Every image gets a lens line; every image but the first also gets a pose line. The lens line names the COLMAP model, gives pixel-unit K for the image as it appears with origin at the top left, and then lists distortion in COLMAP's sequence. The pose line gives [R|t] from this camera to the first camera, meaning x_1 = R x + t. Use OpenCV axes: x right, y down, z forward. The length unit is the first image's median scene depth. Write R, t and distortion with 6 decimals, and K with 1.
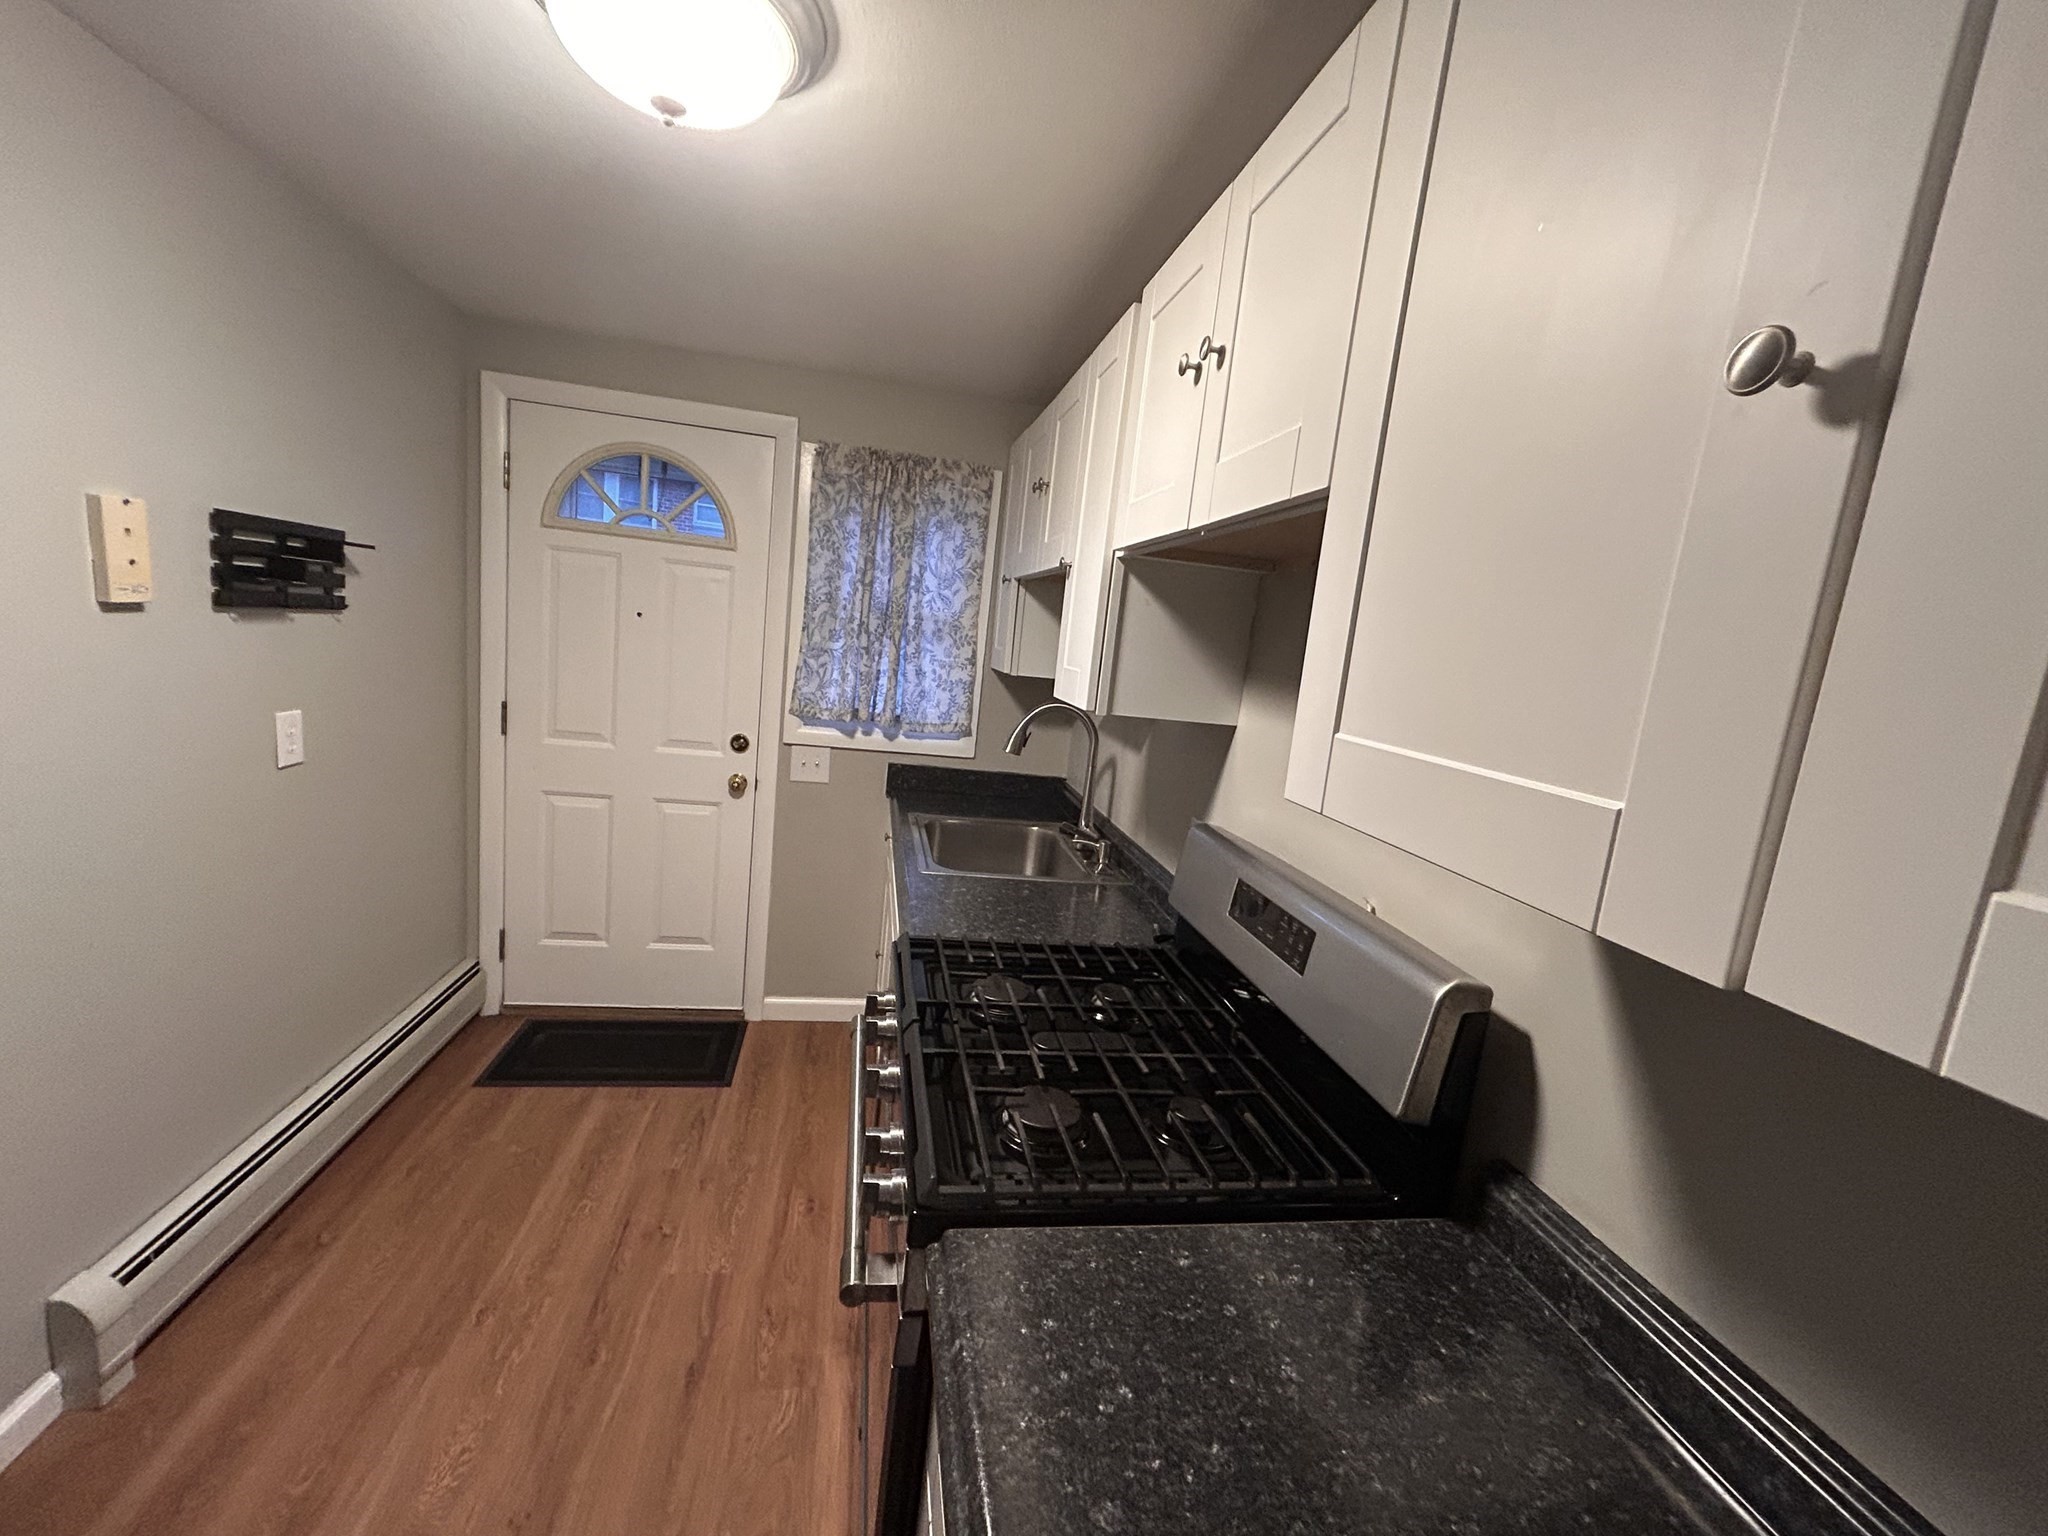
lens RADIAL K [[823.5, 0, 1024.0], [0, 823.5, 768.0], [0, 0, 1]] dist [-0.000513, -0.000081]
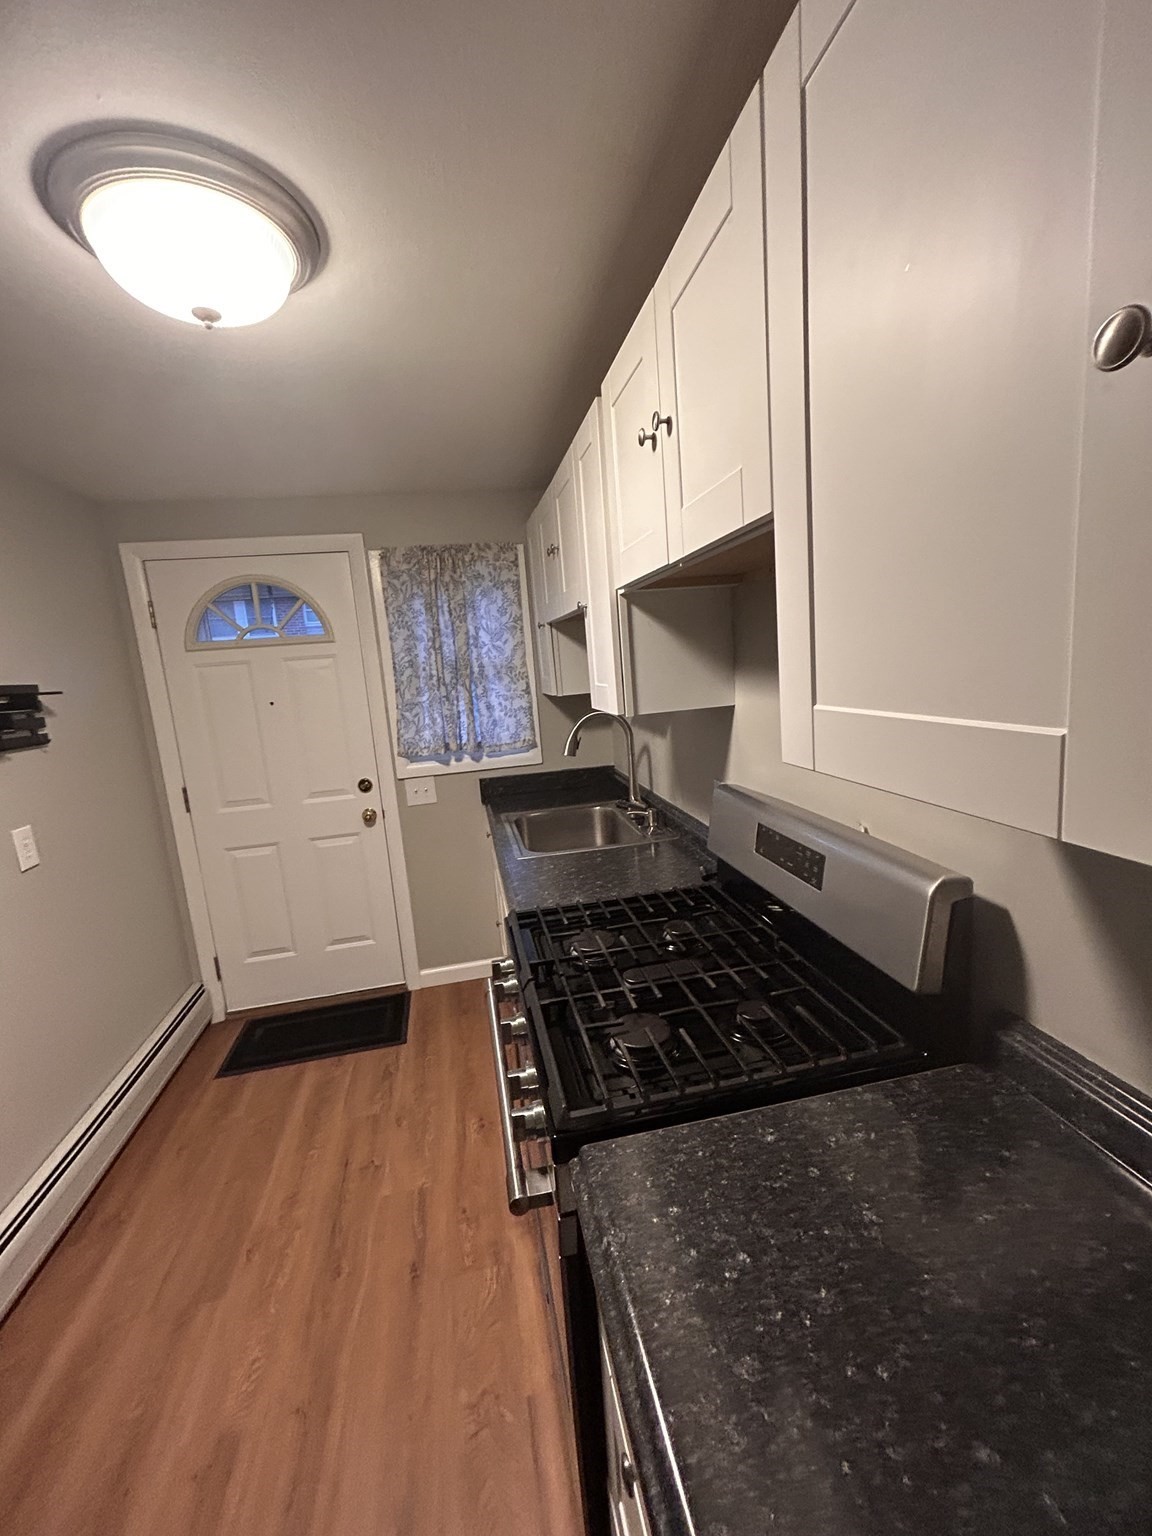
lens RADIAL K [[616.2, 0, 579.3], [0, 616.2, 764.1], [0, 0, 1]] dist [-0.003346, -0.000308]
pose [[0.982840, -0.184255, -0.008742, 0.010016], [0.184322, 0.982836, 0.007664, -0.013018], [0.007180, -0.009144, 0.999932, 0.030340]]
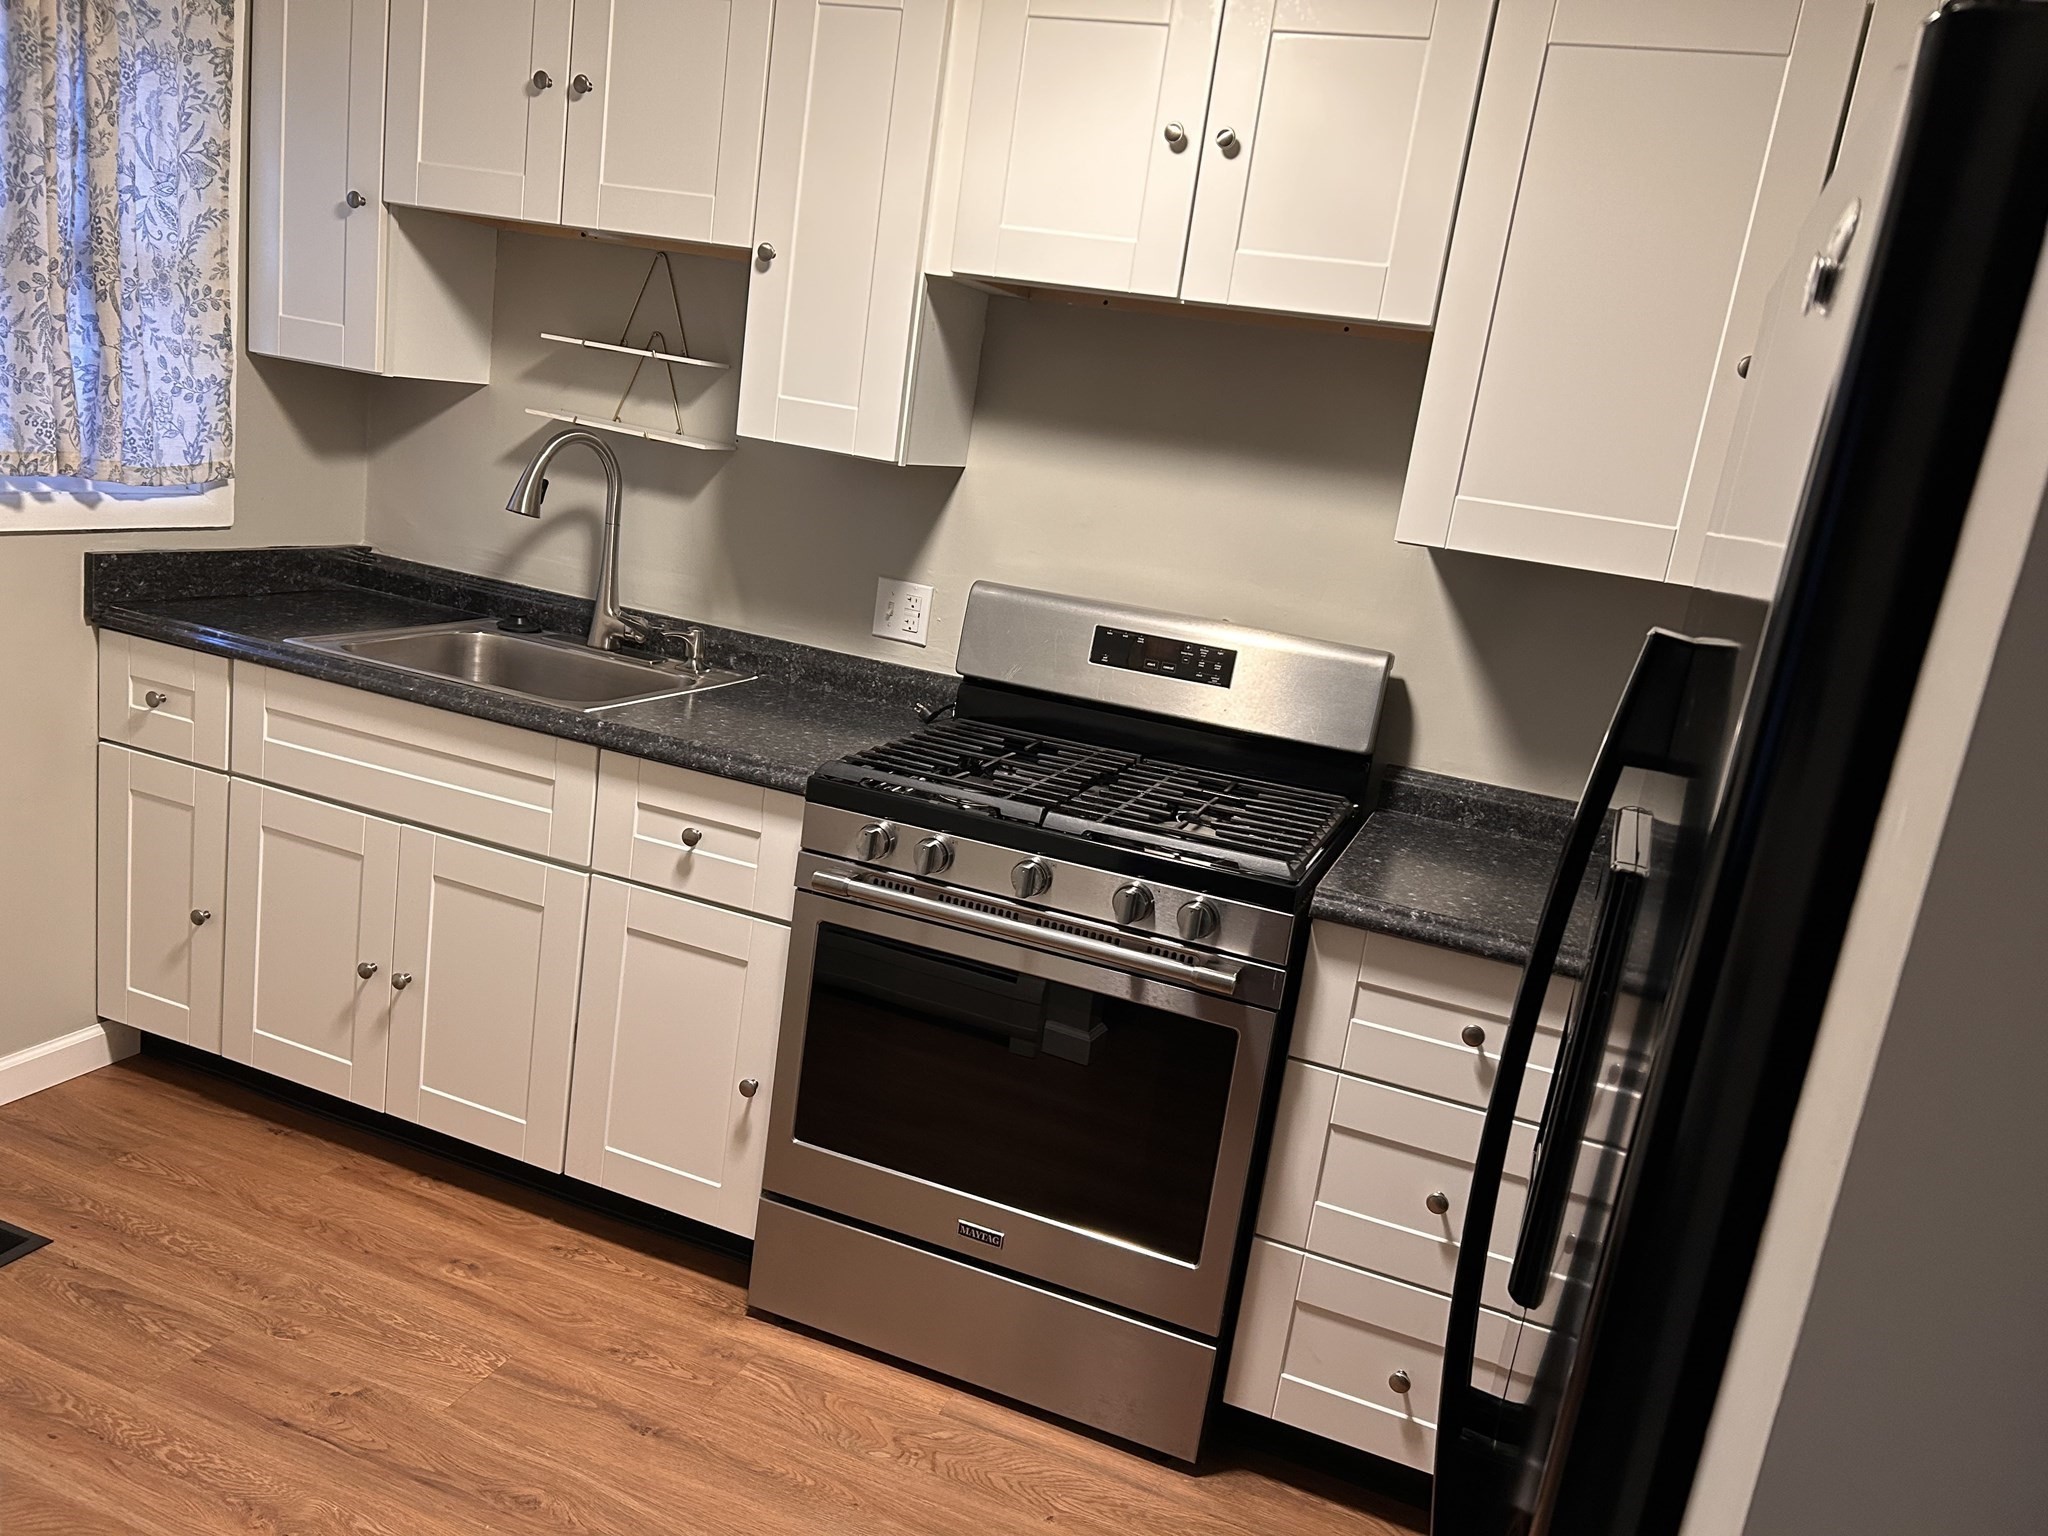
lens RADIAL K [[1538.4, 0, 1022.7], [0, 1538.4, 781.4], [0, 0, 1]] dist [0.052410, -0.060209]
pose [[0.520251, -0.235805, 0.820814, -1.157664], [0.052927, 0.968180, 0.244594, -0.125209], [-0.852372, -0.083807, 0.516177, 0.057059]]
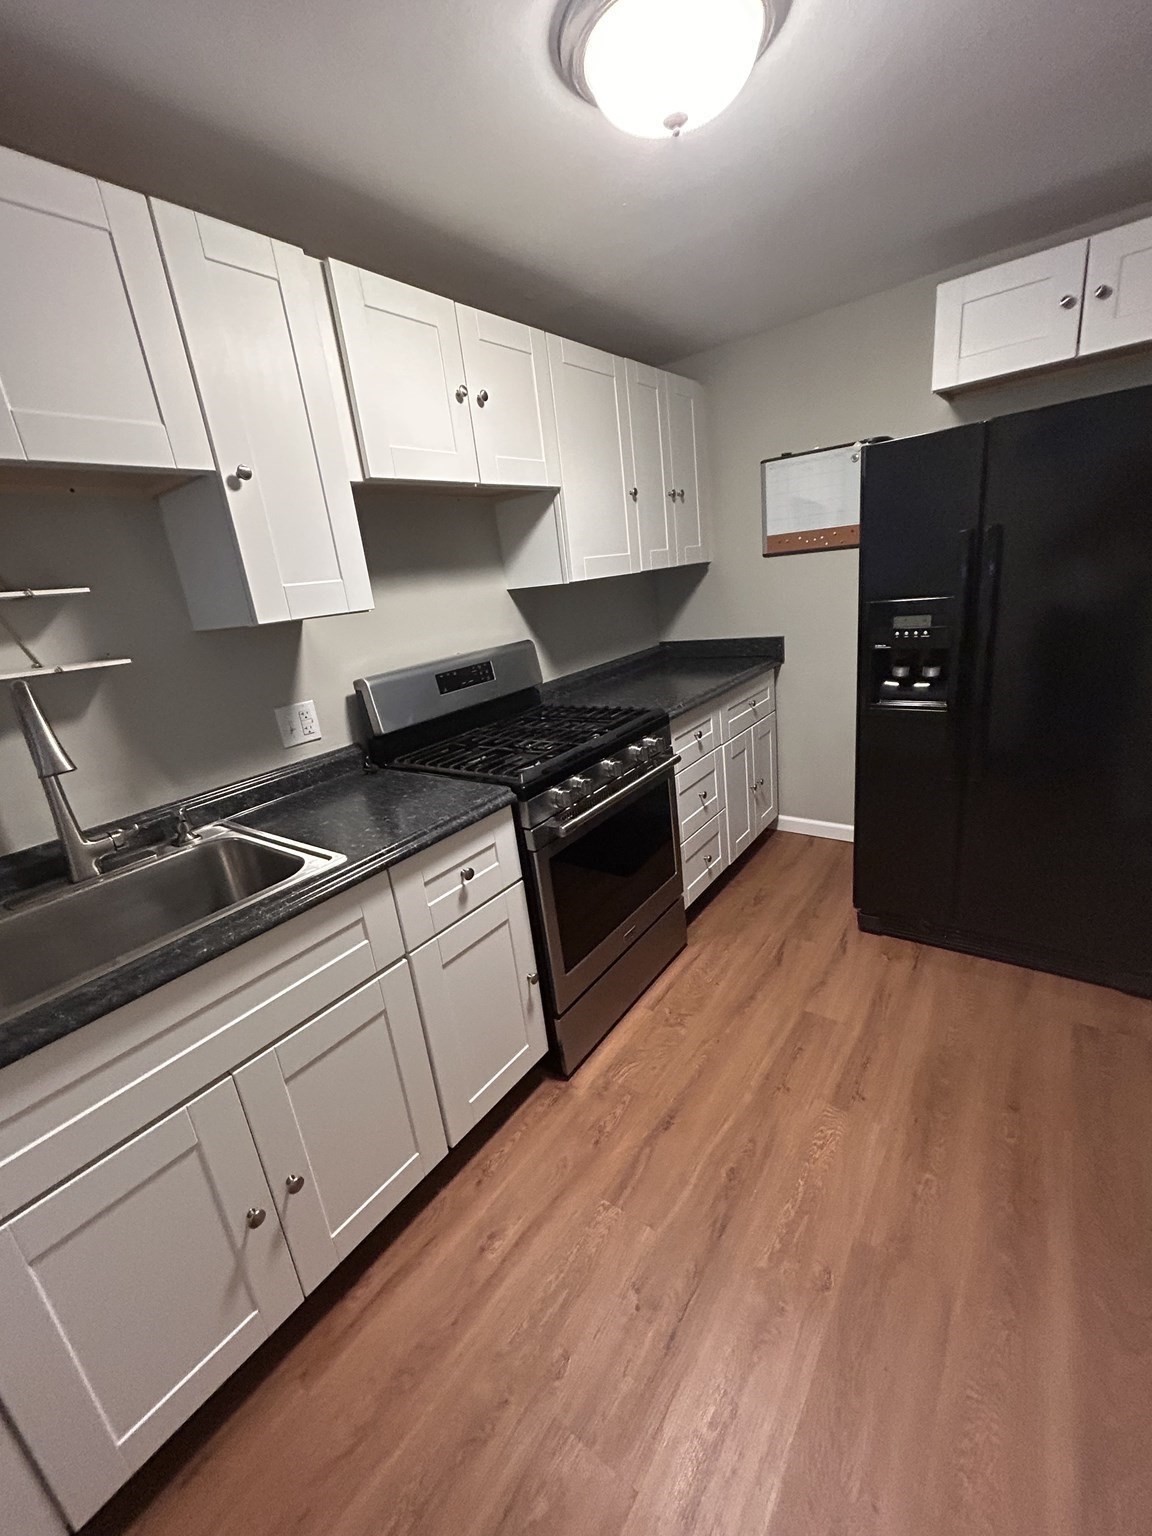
lens RADIAL K [[624.1, 0, 575.1], [0, 624.1, 764.3], [0, 0, 1]] dist [-0.006060, 0.003158]
pose [[-0.687768, -0.243149, 0.683999, -0.806205], [0.153100, 0.872458, 0.464087, -0.245586], [-0.709603, 0.423905, -0.562822, 1.357861]]
